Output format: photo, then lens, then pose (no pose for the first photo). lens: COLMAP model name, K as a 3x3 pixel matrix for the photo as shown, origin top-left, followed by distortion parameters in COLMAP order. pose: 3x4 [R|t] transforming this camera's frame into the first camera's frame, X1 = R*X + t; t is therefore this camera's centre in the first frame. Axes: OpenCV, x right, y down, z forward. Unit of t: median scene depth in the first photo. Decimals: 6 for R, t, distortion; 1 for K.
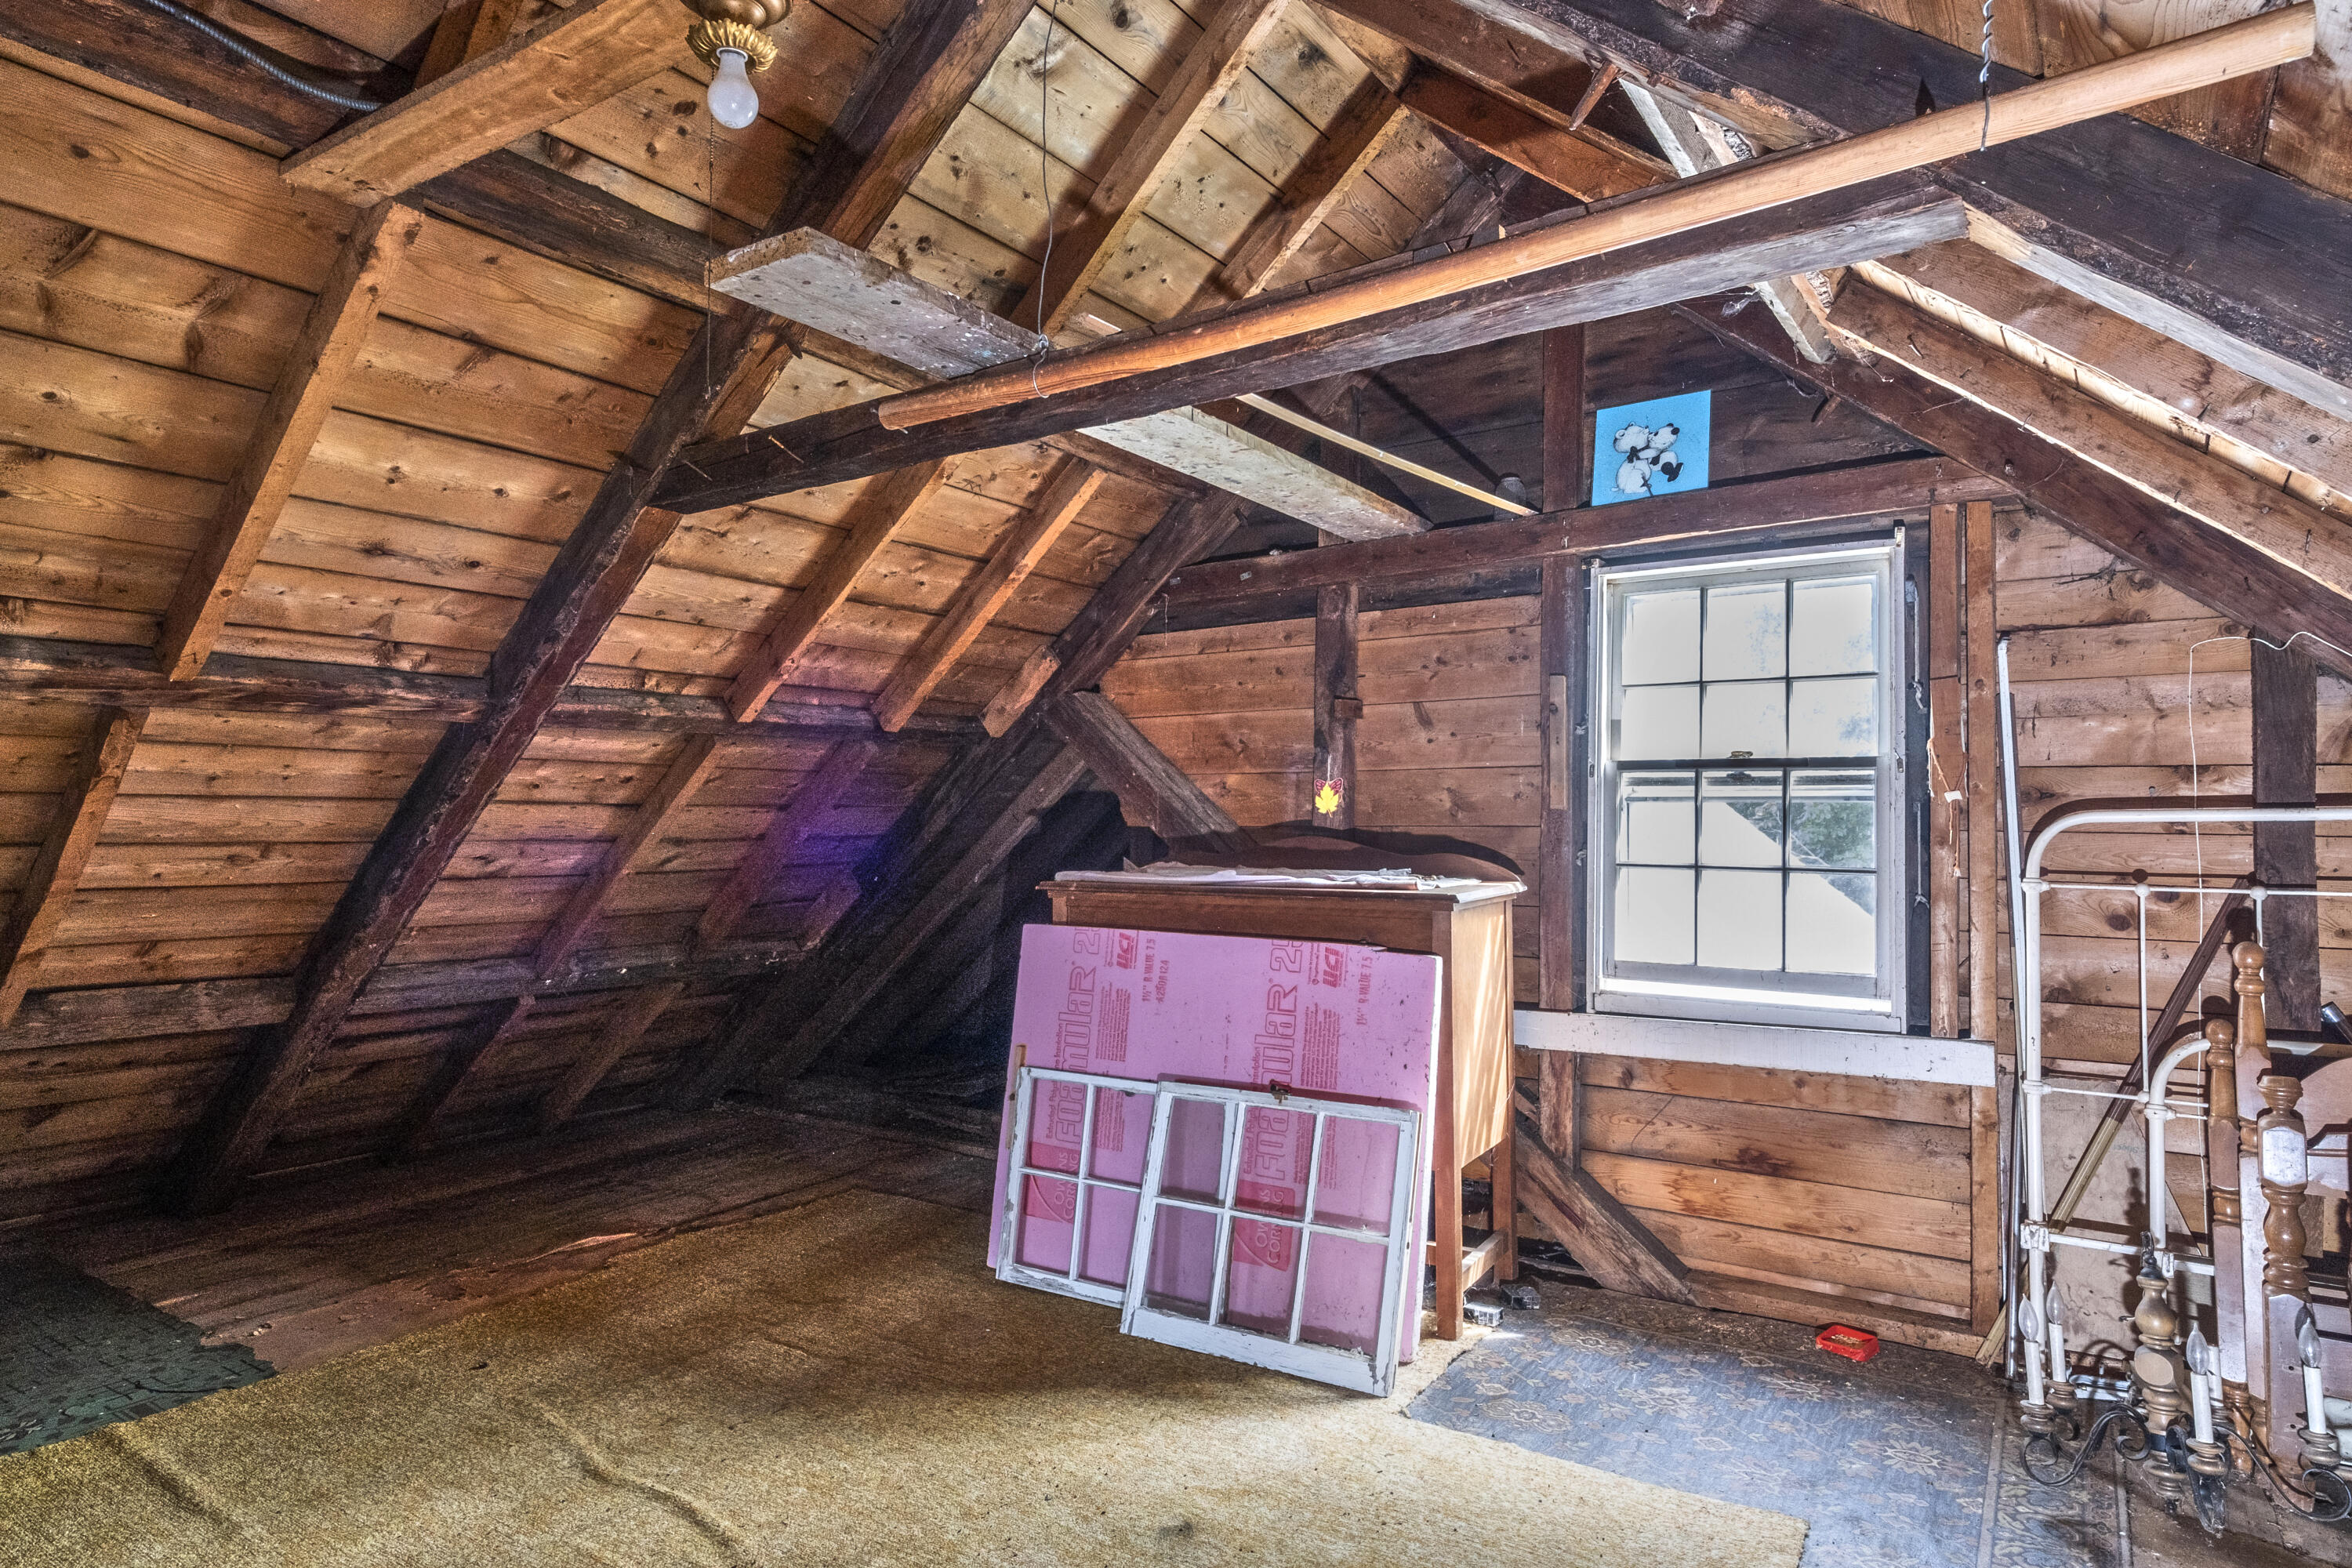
lens RADIAL K [[1312.7, 0, 1176.0], [0, 1312.7, 784.0], [0, 0, 1]] dist [-0.000618, -0.001244]
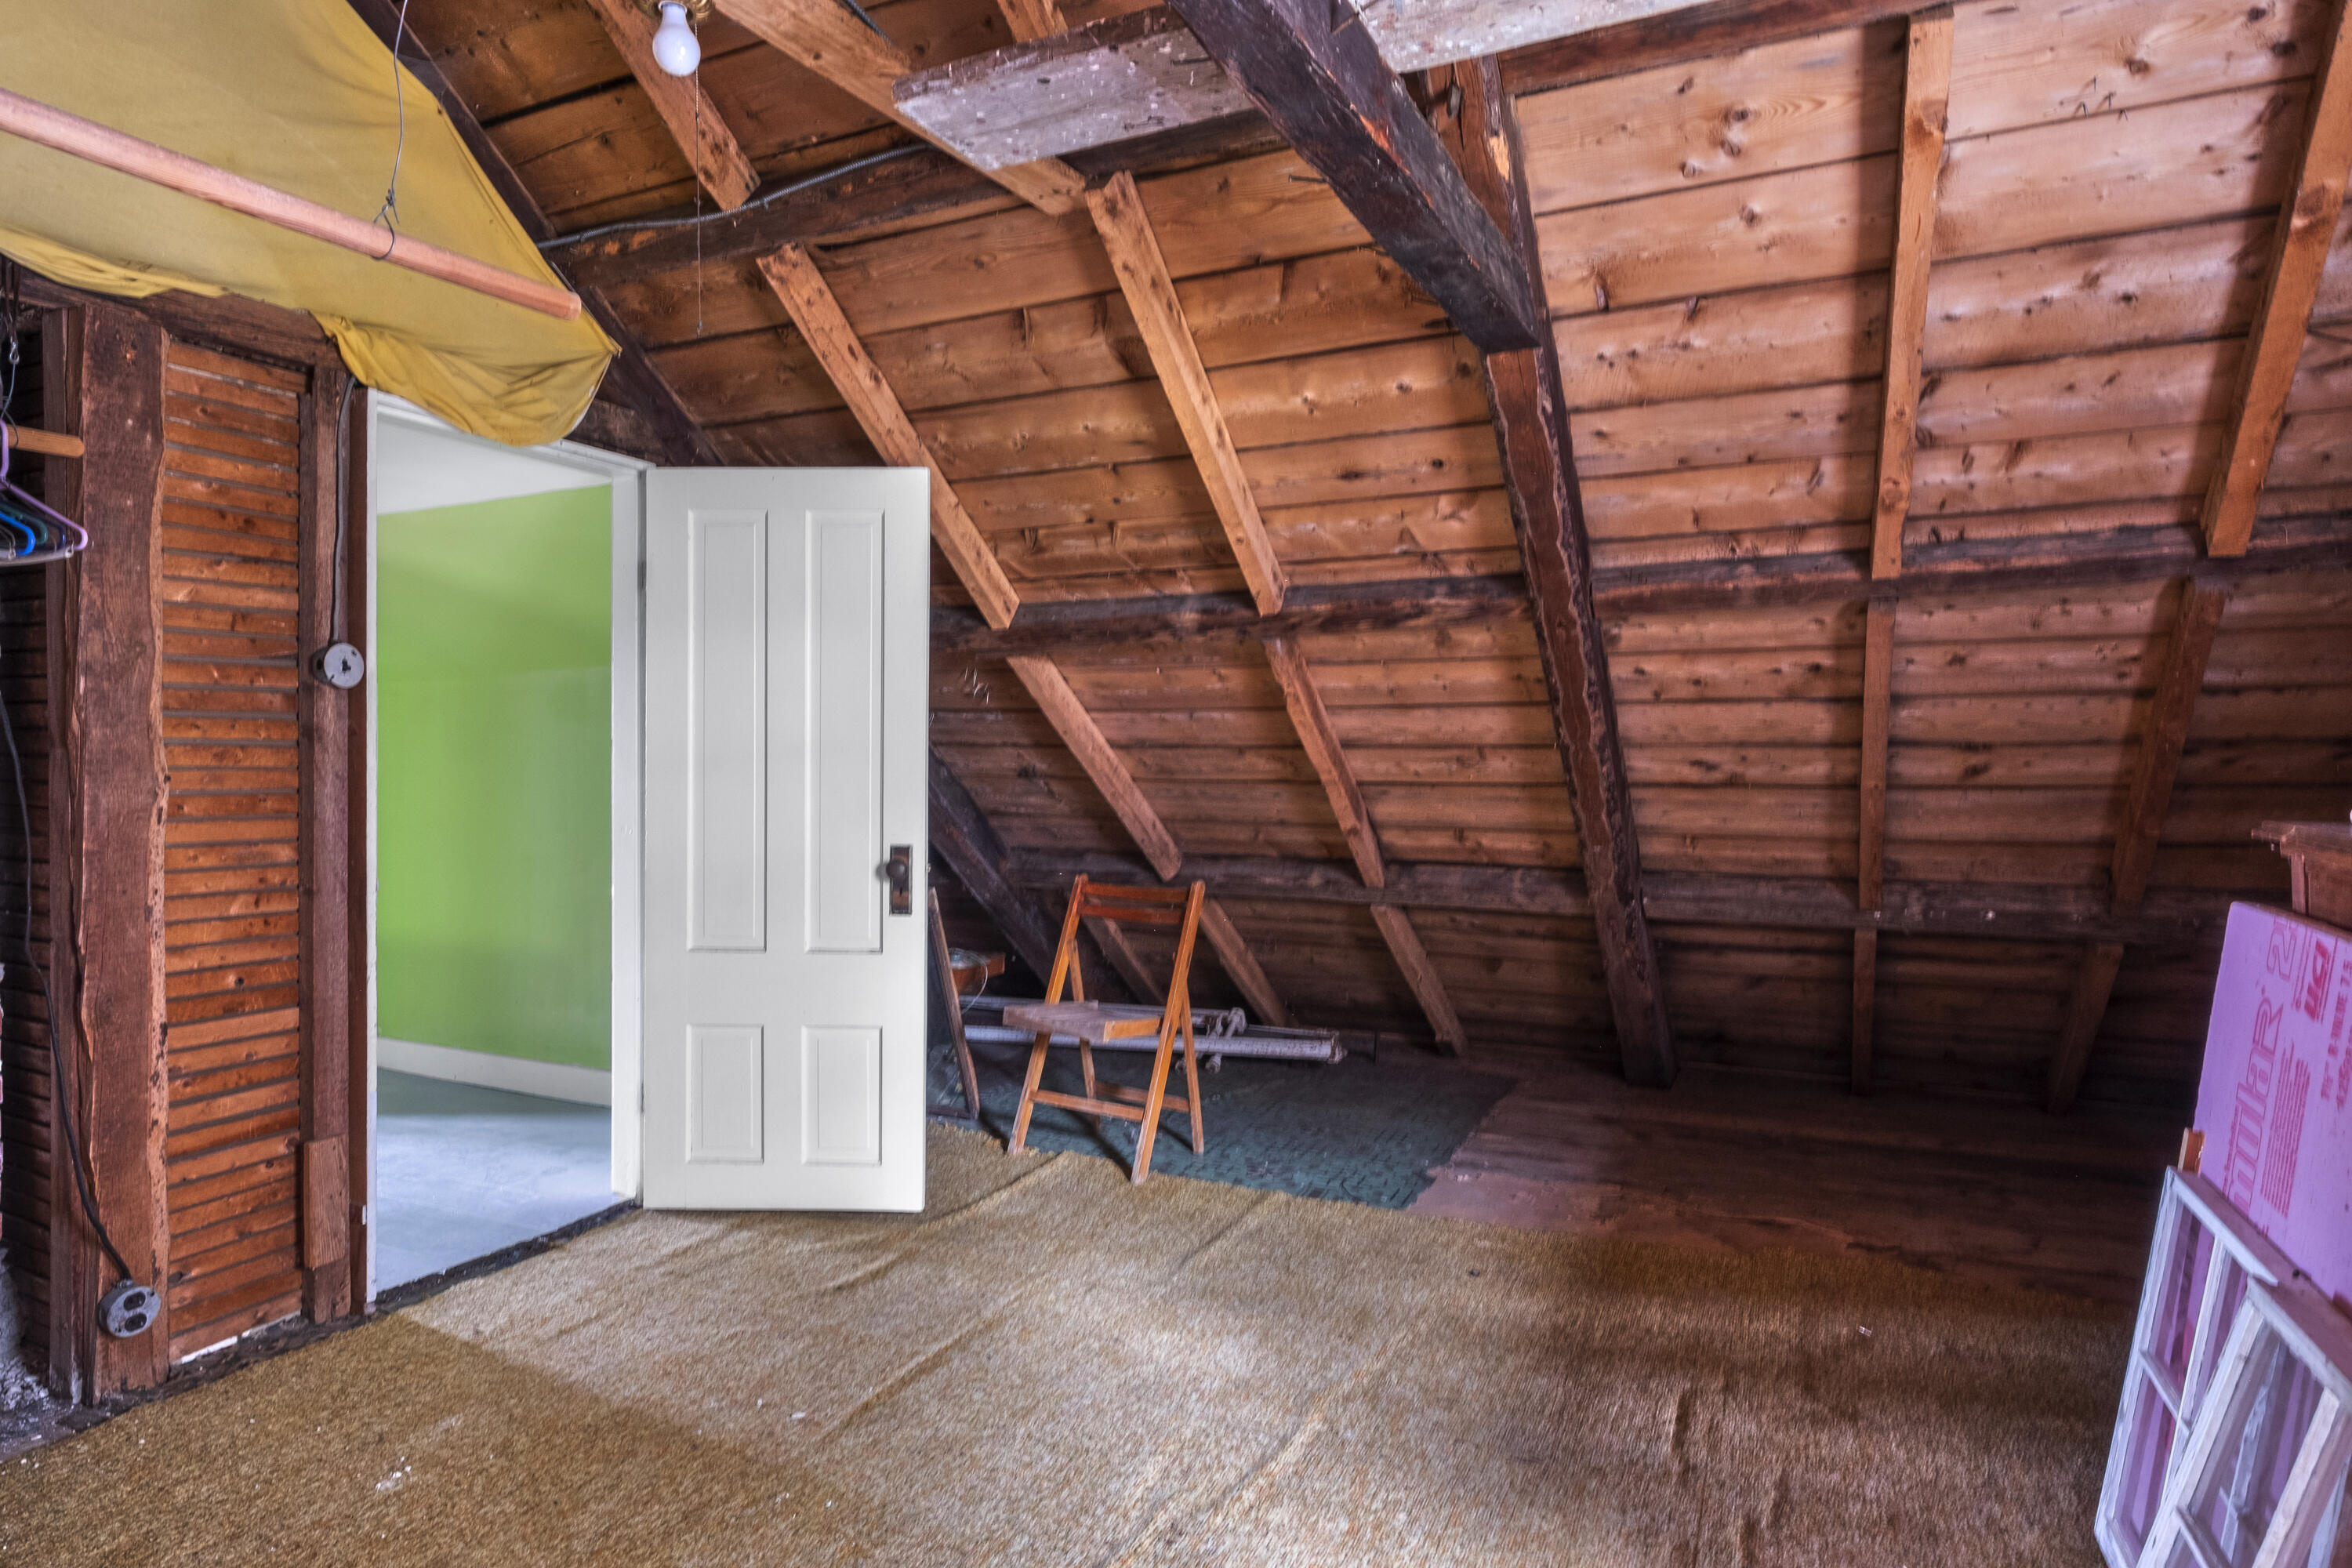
lens RADIAL K [[1338.7, 0, 1169.9], [0, 1338.7, 751.3], [0, 0, 1]] dist [-0.000830, 0.000052]
pose [[0.136358, 0.003603, -0.990653, 0.397166], [0.039805, 0.999166, 0.009113, 0.028924], [0.989860, -0.040675, 0.136101, 0.593402]]
